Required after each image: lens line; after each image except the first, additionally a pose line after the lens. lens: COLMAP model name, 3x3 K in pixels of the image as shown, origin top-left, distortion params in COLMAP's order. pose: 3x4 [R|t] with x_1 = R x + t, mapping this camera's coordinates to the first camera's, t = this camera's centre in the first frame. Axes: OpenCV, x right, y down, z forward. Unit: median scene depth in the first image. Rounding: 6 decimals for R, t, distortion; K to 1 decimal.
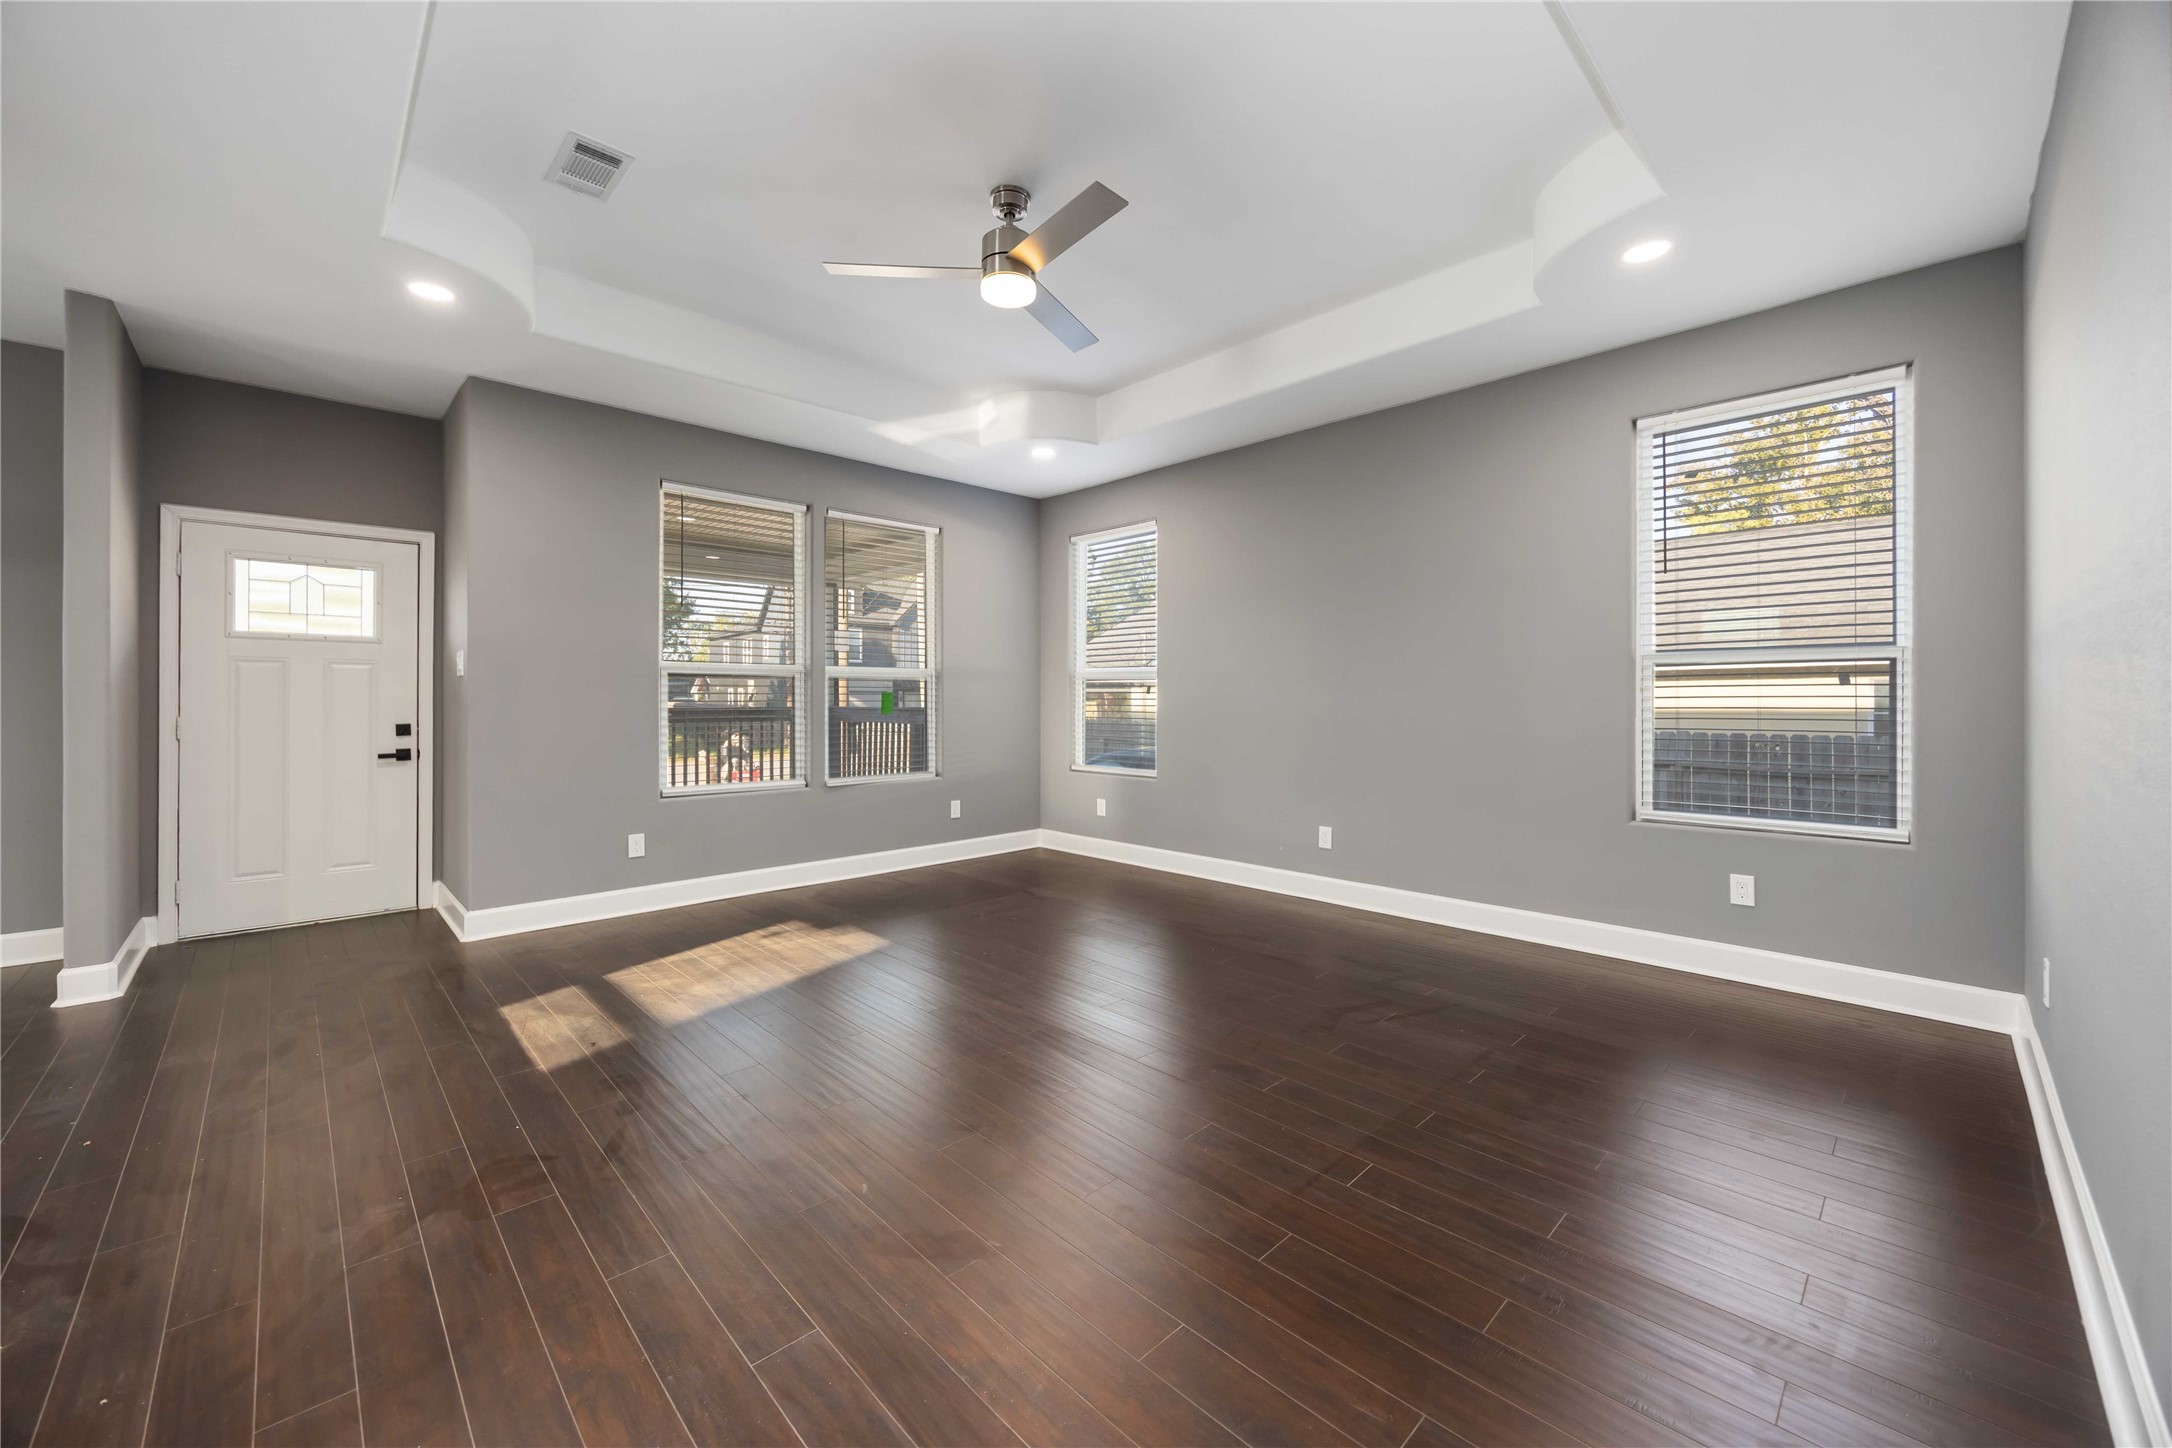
lens RADIAL K [[833.8, 0, 1061.3], [0, 833.8, 705.7], [0, 0, 1]] dist [-0.000779, 0.000307]
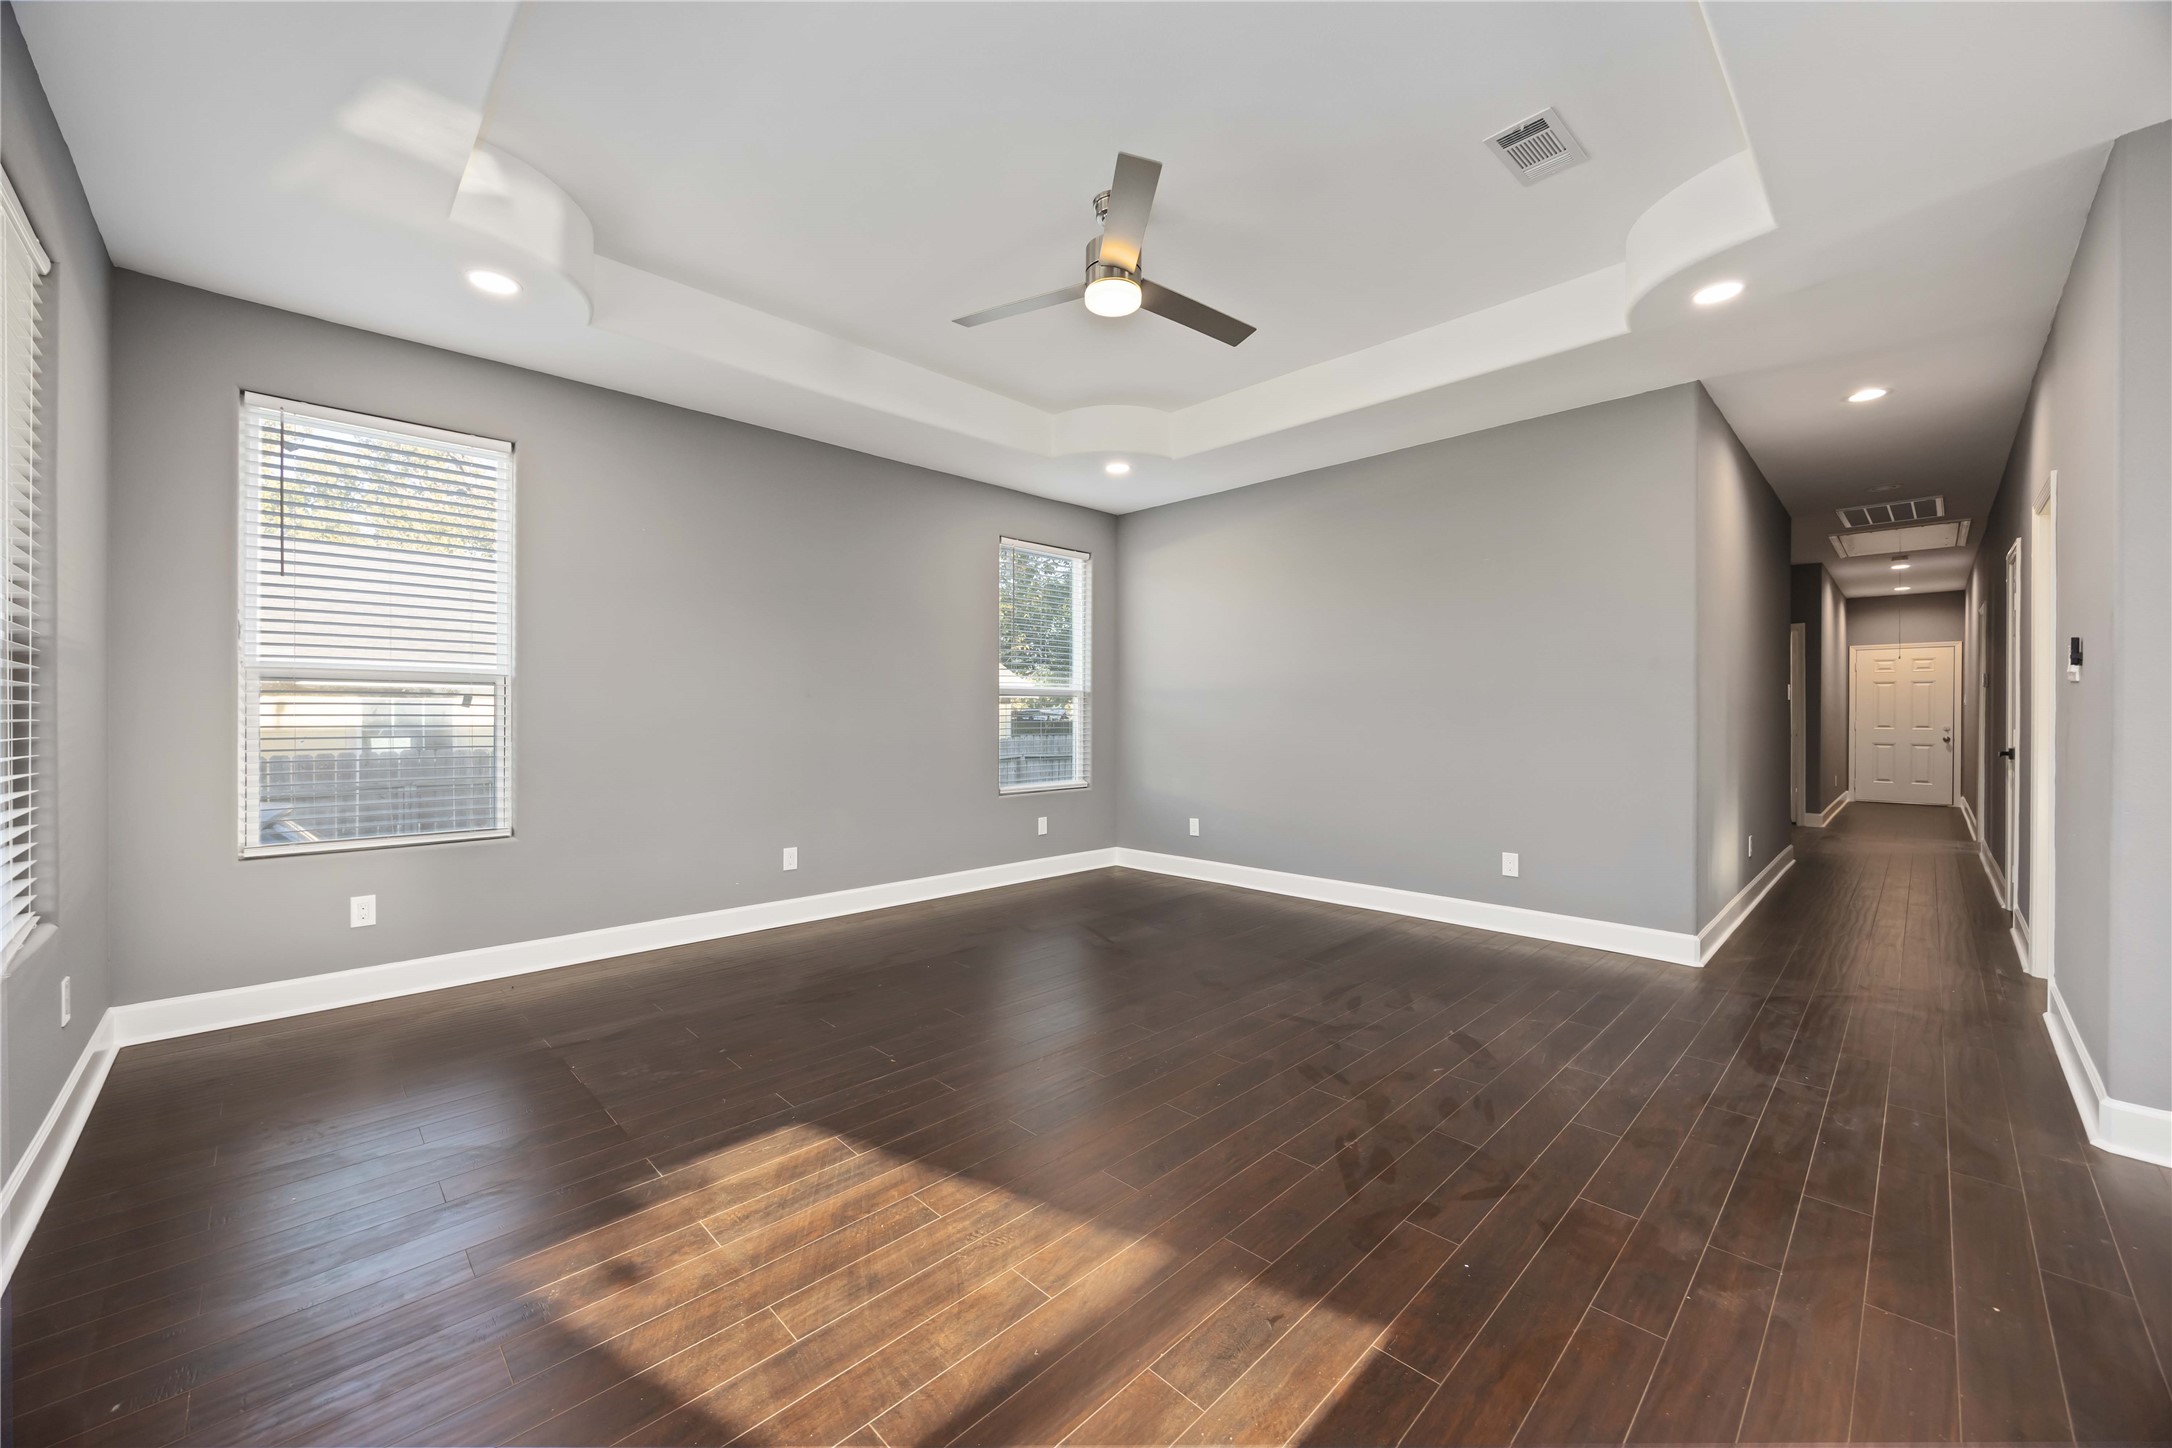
lens RADIAL K [[810.8, 0, 1088.6], [0, 810.8, 716.9], [0, 0, 1]] dist [-0.000507, -0.000094]
pose [[-0.022865, 0.004137, 0.999730, -0.721286], [0.004351, 0.999982, -0.004038, -0.005677], [-0.999729, 0.004258, -0.022883, 0.733563]]
